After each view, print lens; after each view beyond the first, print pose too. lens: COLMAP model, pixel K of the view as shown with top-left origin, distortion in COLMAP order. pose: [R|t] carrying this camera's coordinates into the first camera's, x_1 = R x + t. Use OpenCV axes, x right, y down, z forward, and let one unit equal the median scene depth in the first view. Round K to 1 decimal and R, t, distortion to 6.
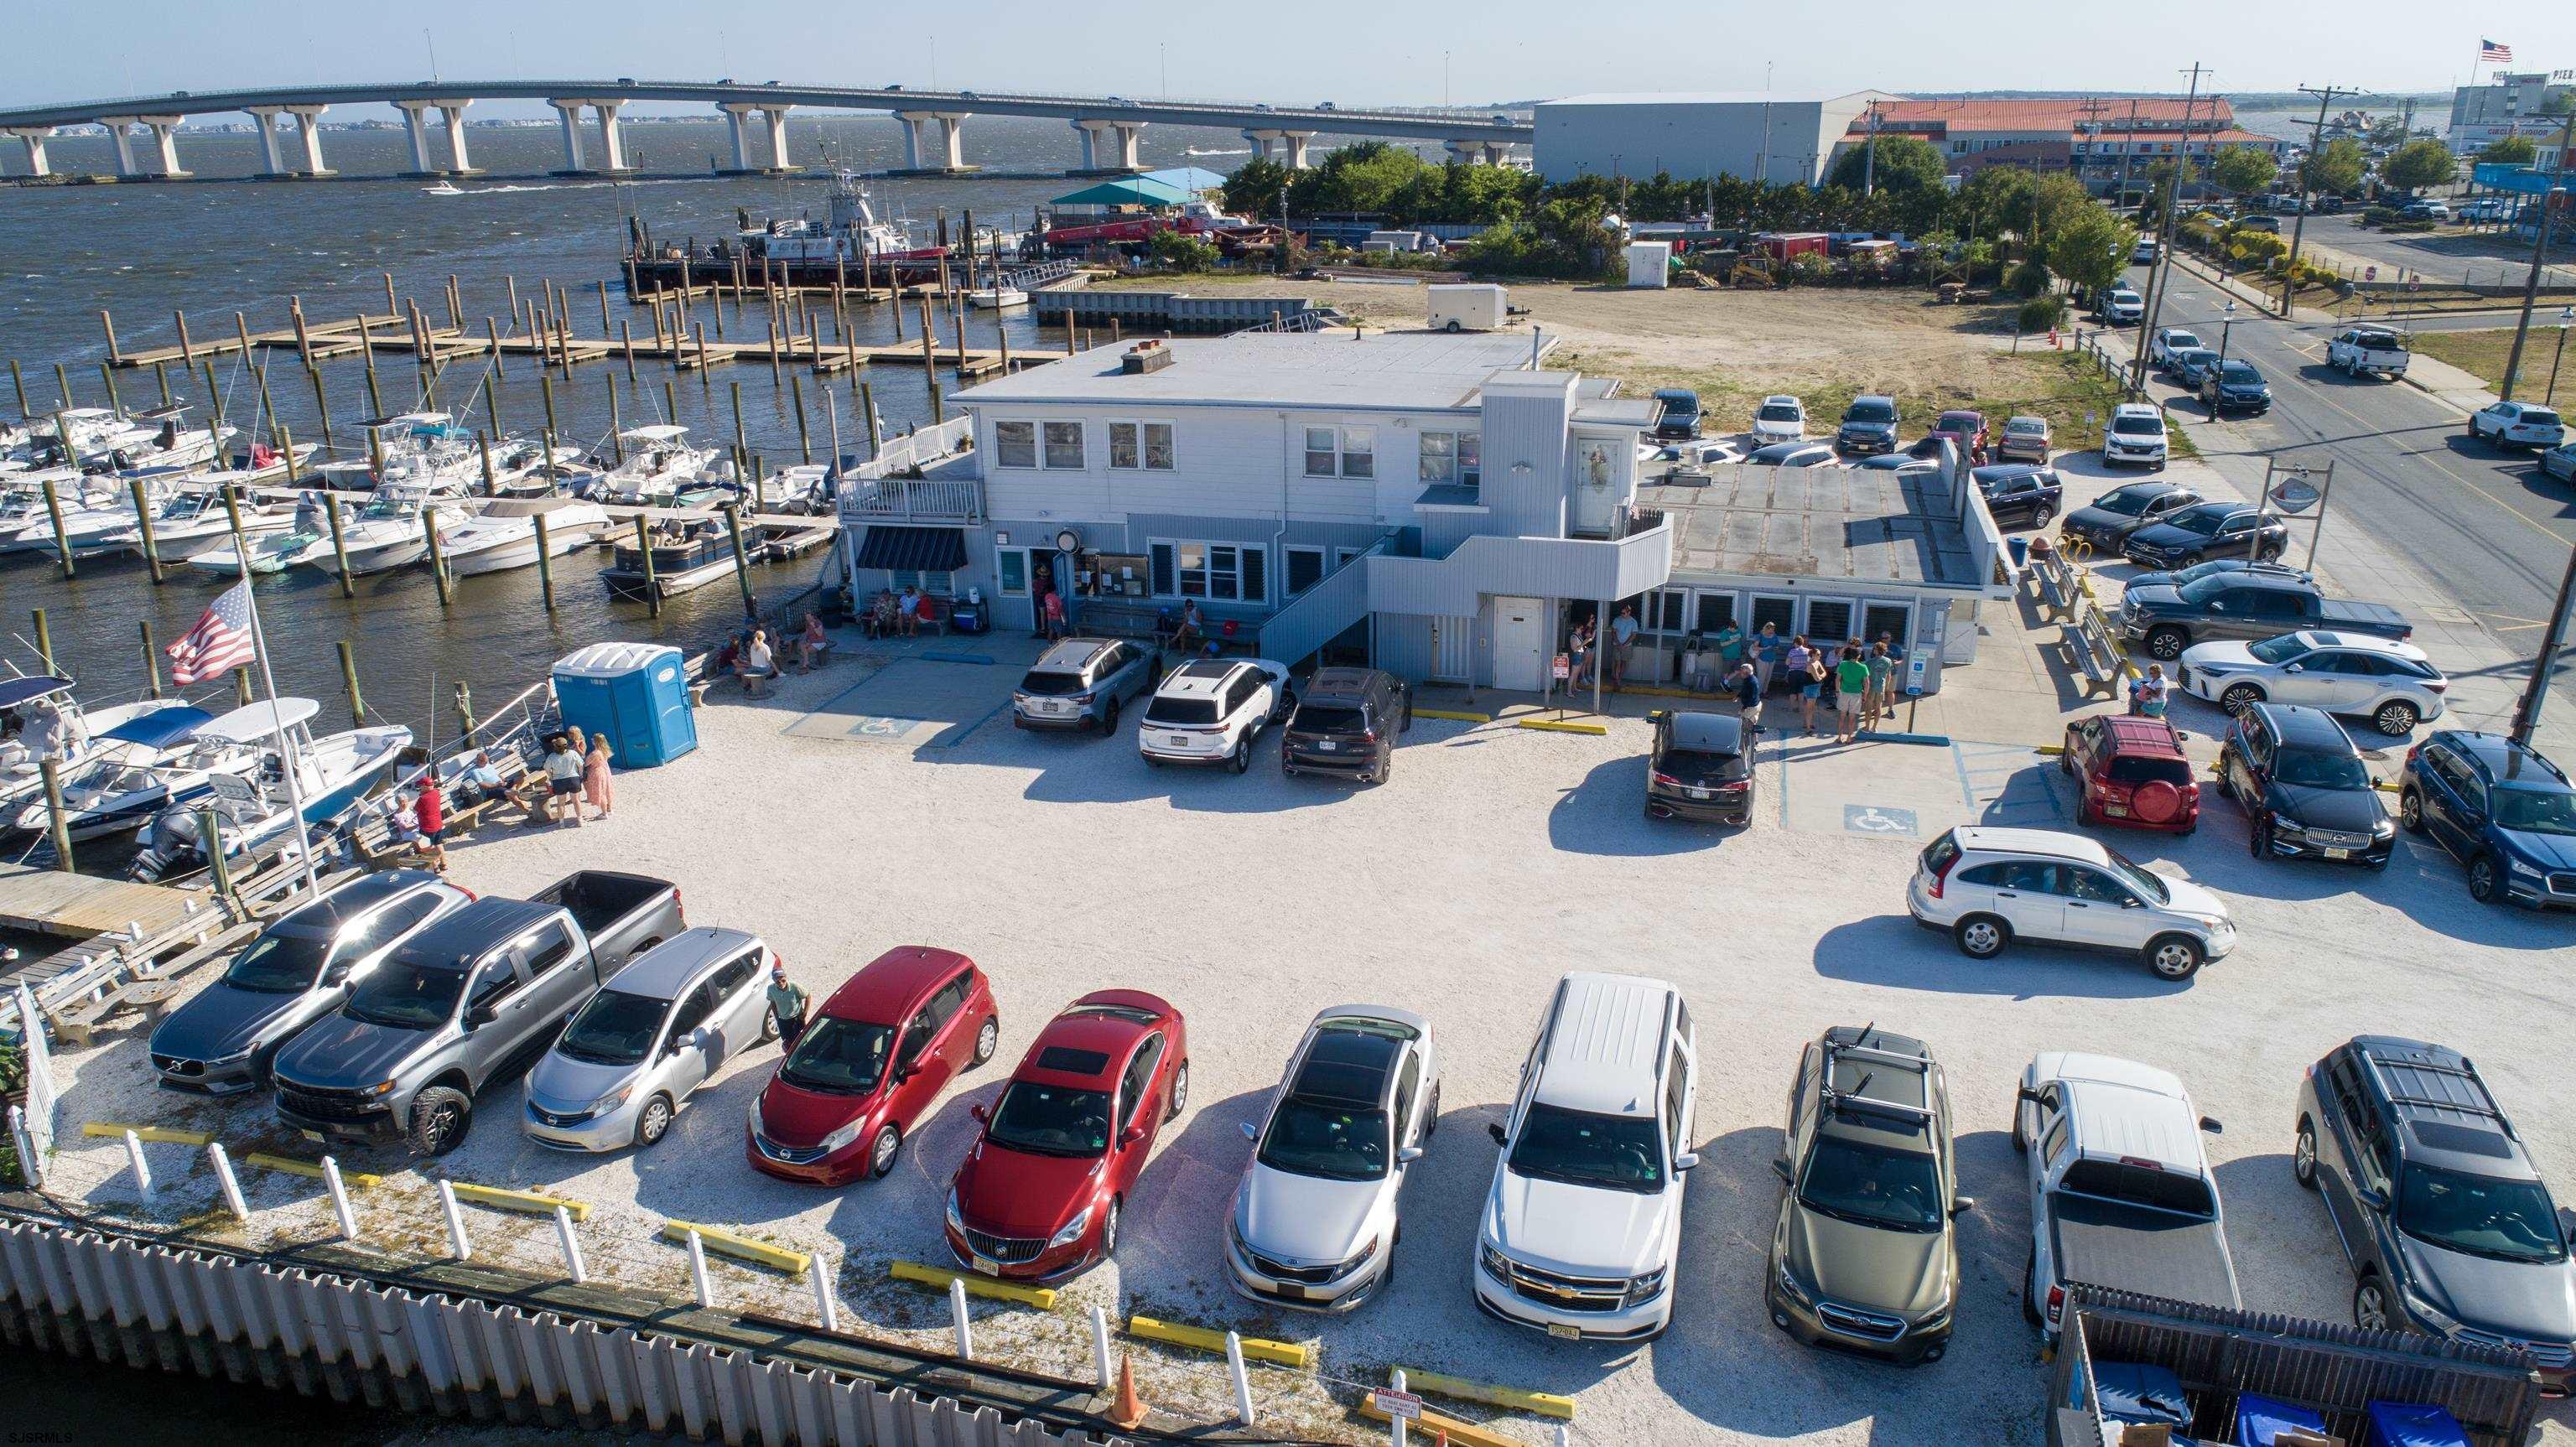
lens RADIAL K [[1717.9, 0, 1283.4], [0, 1717.9, 719.1], [0, 0, 1]] dist [-0.018249, 0.006171]
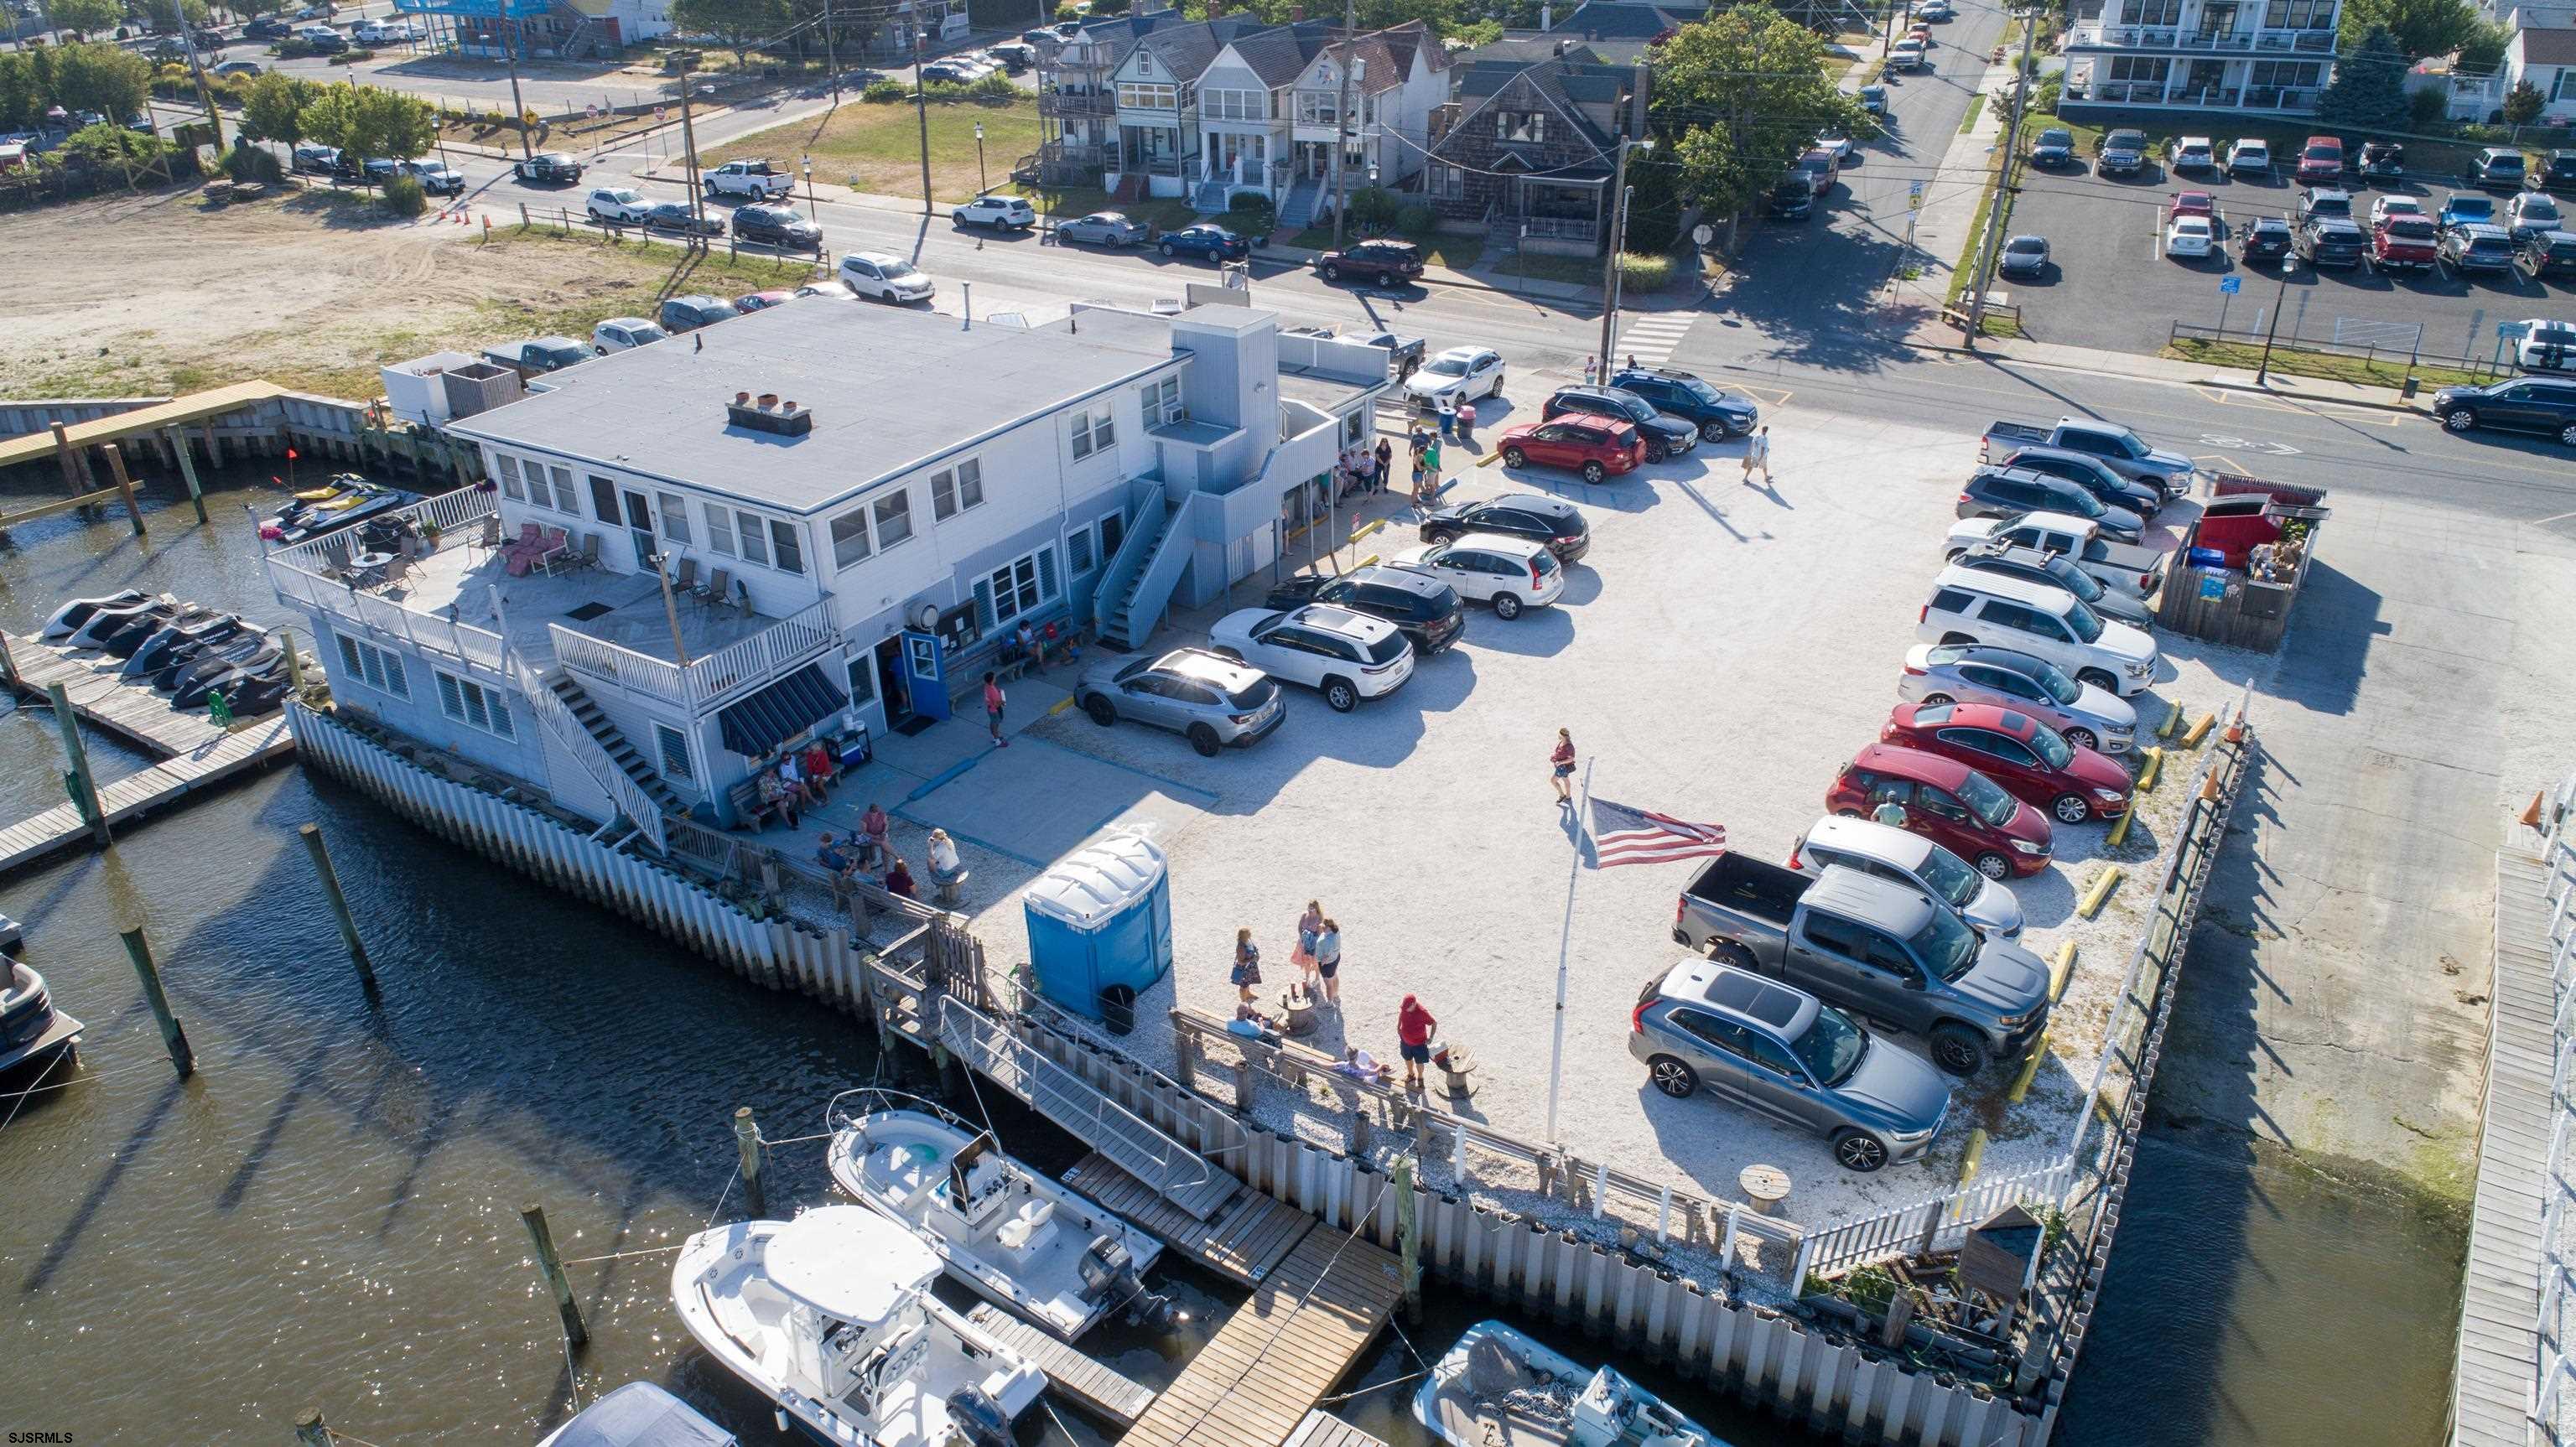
lens RADIAL K [[1717.9, 0, 1283.6], [0, 1717.9, 725.2], [0, 0, 1]] dist [-0.018249, 0.006171]
pose [[0.297848, -0.432019, 0.851262, -0.905863], [0.332523, 0.882839, 0.331698, -0.303939], [-0.894827, 0.184268, 0.406608, 0.489995]]
